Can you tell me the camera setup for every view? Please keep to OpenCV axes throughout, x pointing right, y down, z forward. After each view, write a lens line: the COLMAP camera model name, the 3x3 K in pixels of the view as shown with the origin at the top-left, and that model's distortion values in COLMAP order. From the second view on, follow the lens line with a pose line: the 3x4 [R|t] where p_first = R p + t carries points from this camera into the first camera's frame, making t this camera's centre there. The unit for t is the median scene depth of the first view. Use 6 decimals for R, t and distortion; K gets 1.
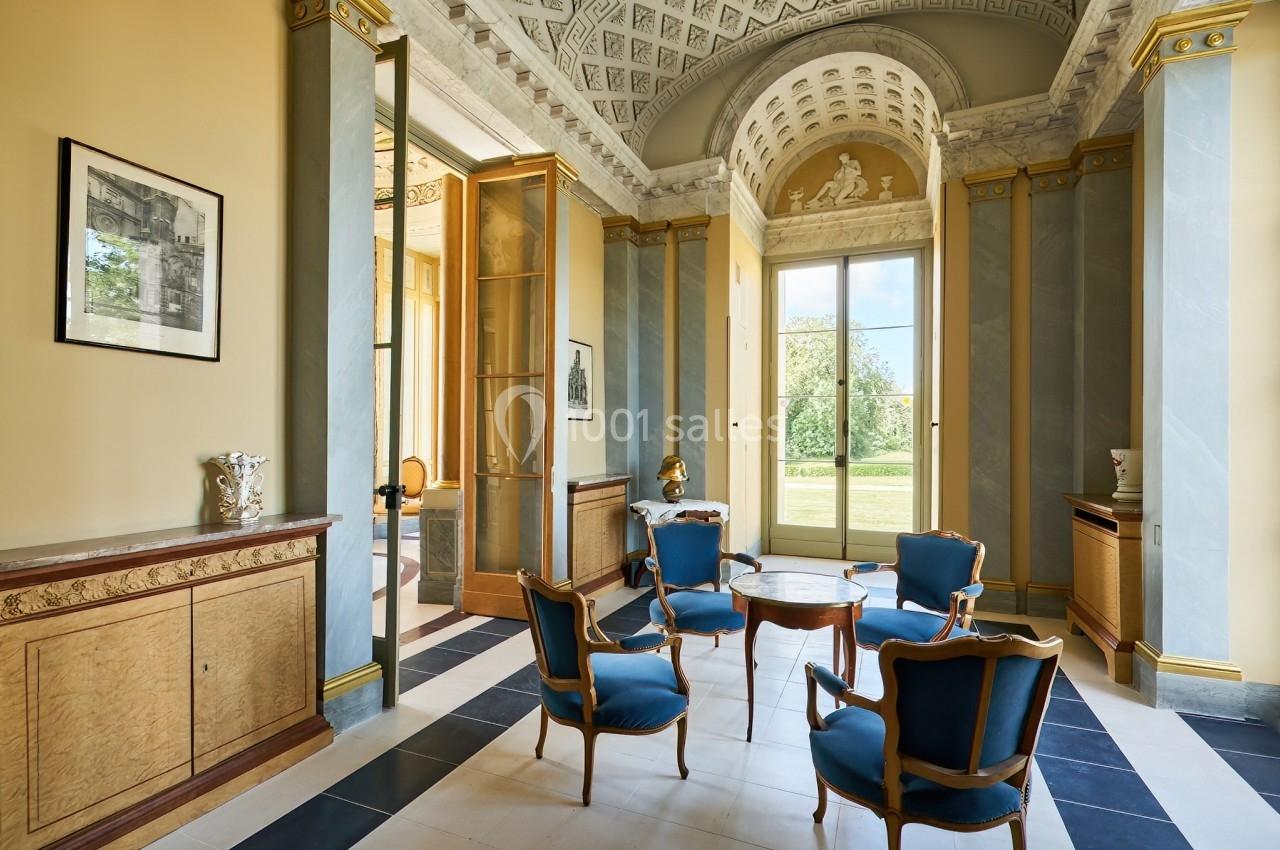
lens RADIAL K [[581.6, 0, 634.7], [0, 581.6, 434.4], [0, 0, 1]] dist [0.003232, 0.000417]
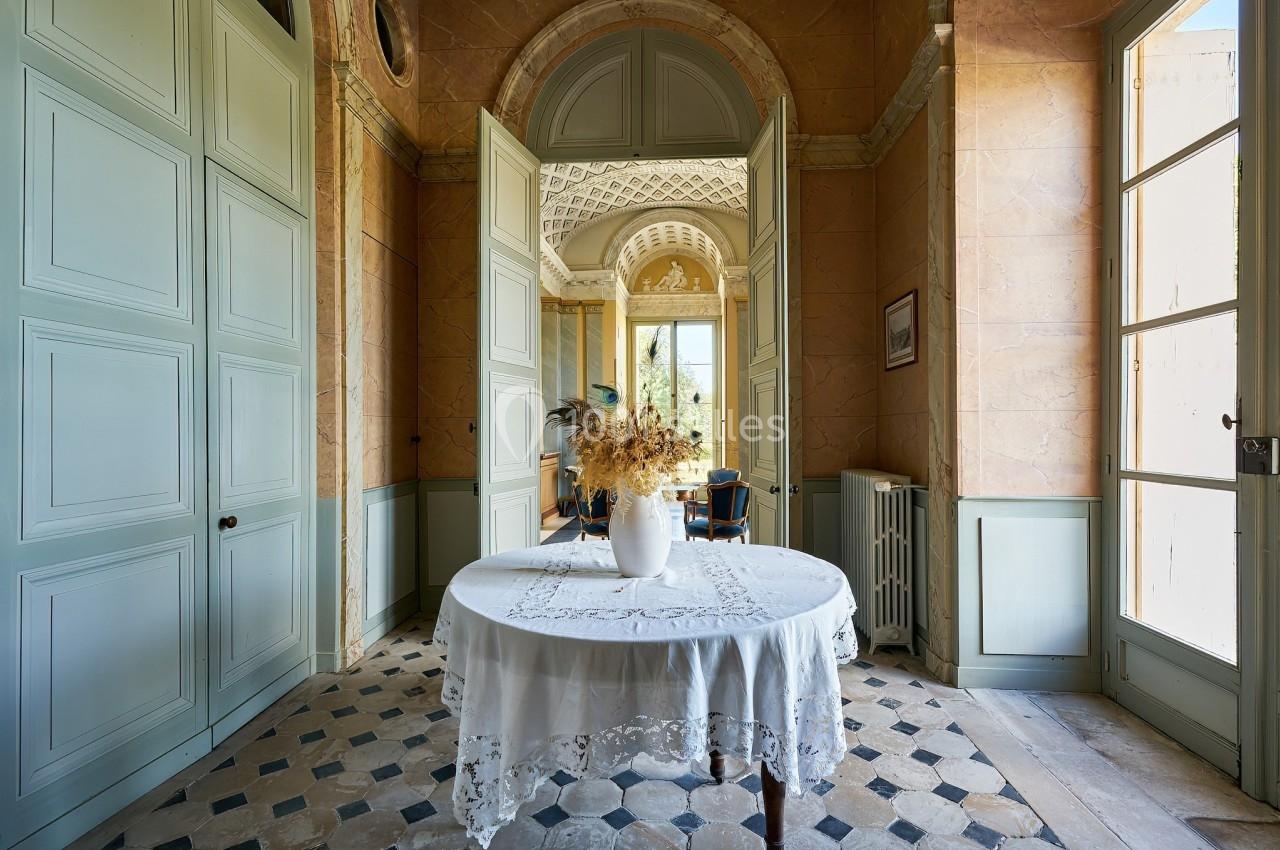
lens RADIAL K [[581.6, 0, 641.4], [0, 581.6, 426.6], [0, 0, 1]] dist [0.003232, 0.000417]
pose [[0.945818, -0.009058, 0.324571, -0.323136], [0.008875, 0.999959, 0.002043, -0.003491], [-0.324576, 0.000948, 0.945859, -0.650424]]
